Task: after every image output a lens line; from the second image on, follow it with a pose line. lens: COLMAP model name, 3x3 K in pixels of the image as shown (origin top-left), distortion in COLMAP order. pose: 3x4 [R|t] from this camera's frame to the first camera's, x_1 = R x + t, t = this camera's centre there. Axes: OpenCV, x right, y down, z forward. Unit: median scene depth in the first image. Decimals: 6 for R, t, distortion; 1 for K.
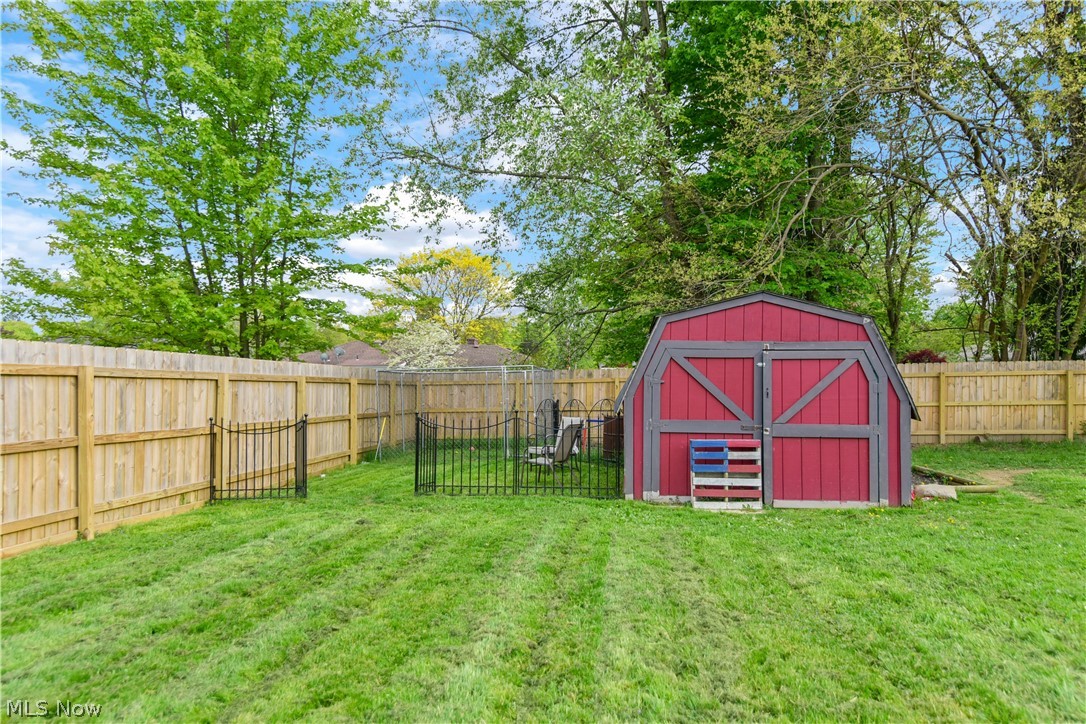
lens RADIAL K [[829.7, 0, 543.7], [0, 829.7, 361.3], [0, 0, 1]] dist [0.058989, 0.002512]
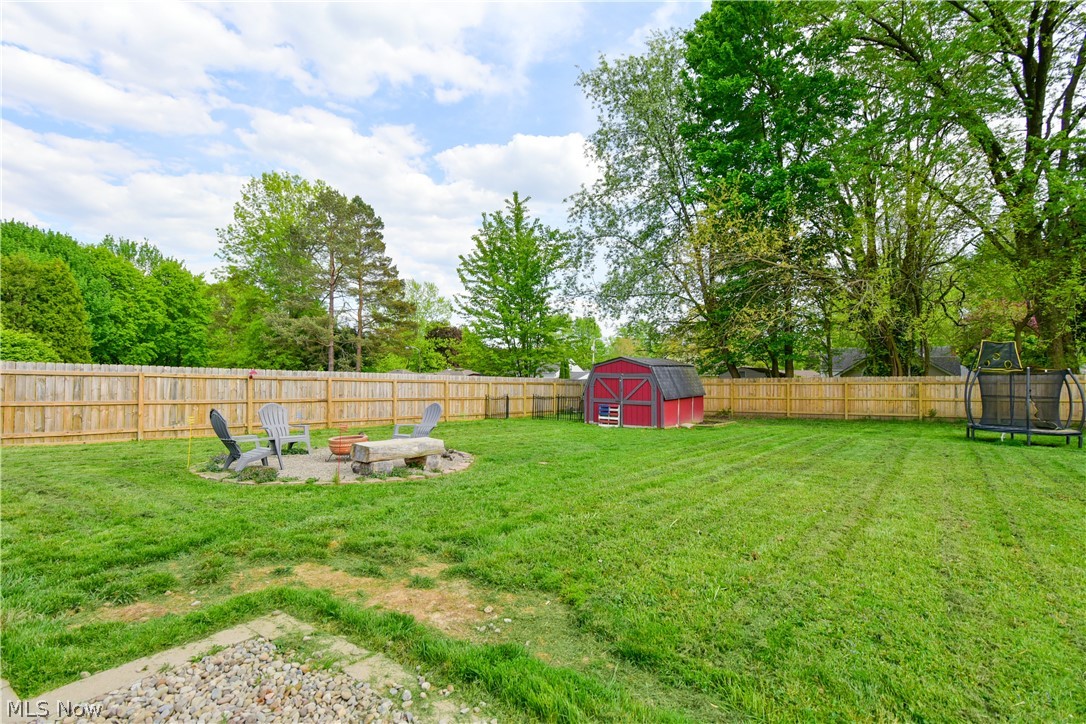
lens RADIAL K [[528.6, 0, 542.4], [0, 528.6, 366.2], [0, 0, 1]] dist [0.012425, -0.000182]
pose [[0.847700, -0.007079, -0.530429, 1.059267], [0.004517, 0.999971, -0.006126, -0.038424], [0.530457, 0.002797, 0.847707, -0.809957]]
